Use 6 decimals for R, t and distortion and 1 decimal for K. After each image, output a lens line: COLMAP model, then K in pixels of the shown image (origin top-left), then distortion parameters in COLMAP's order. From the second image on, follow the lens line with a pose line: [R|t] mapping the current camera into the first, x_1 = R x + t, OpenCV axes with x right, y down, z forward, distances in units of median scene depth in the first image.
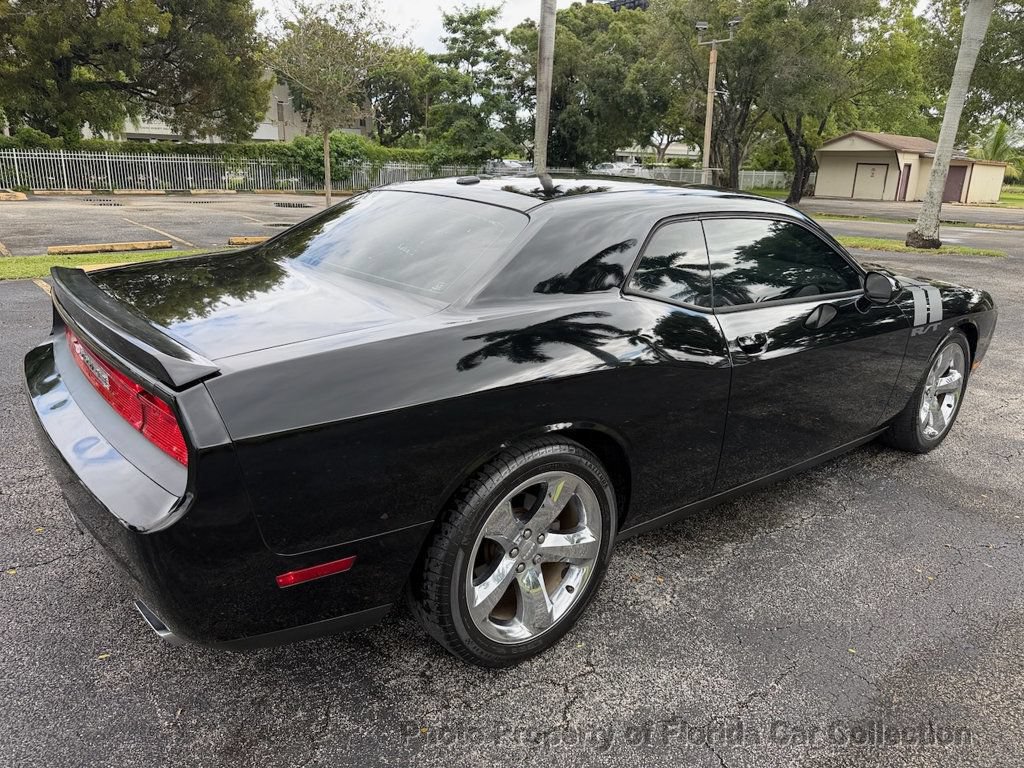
lens RADIAL K [[729.7, 0, 513.5], [0, 729.7, 388.1], [0, 0, 1]] dist [0.014772, -0.029154]
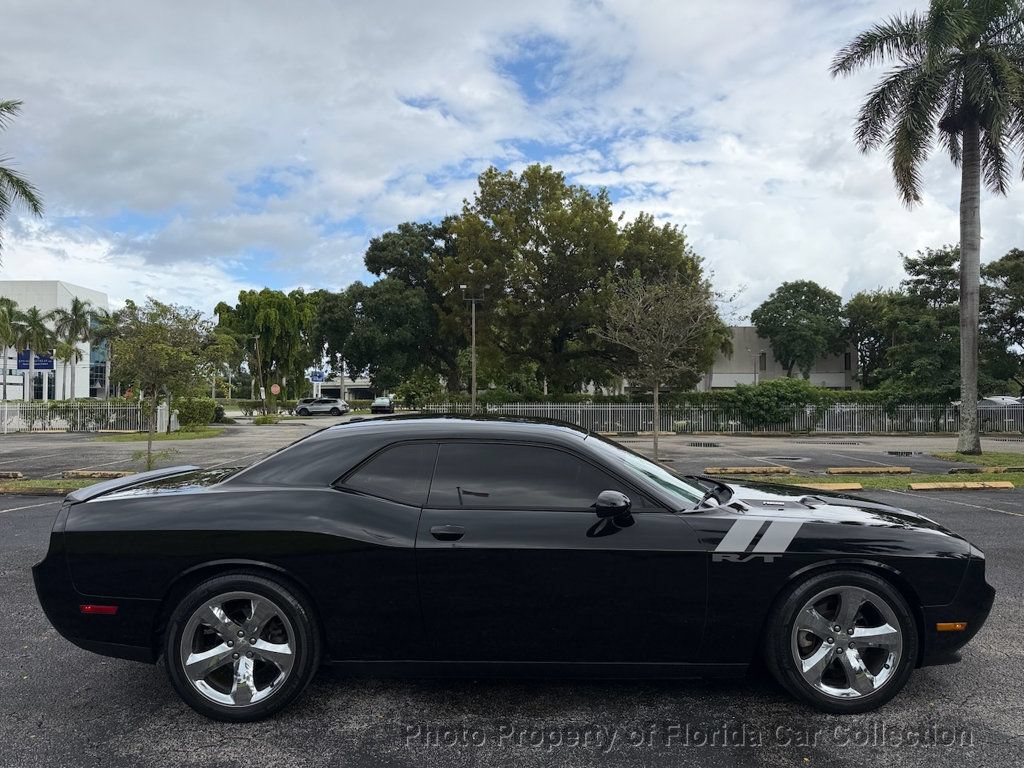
lens RADIAL K [[729.7, 0, 515.4], [0, 729.7, 393.0], [0, 0, 1]] dist [0.014772, -0.029154]
pose [[0.778345, -0.040429, -0.626534, 0.124952], [-0.158378, 0.953008, -0.258248, 0.001409], [0.607533, 0.300235, 0.735366, 0.002496]]
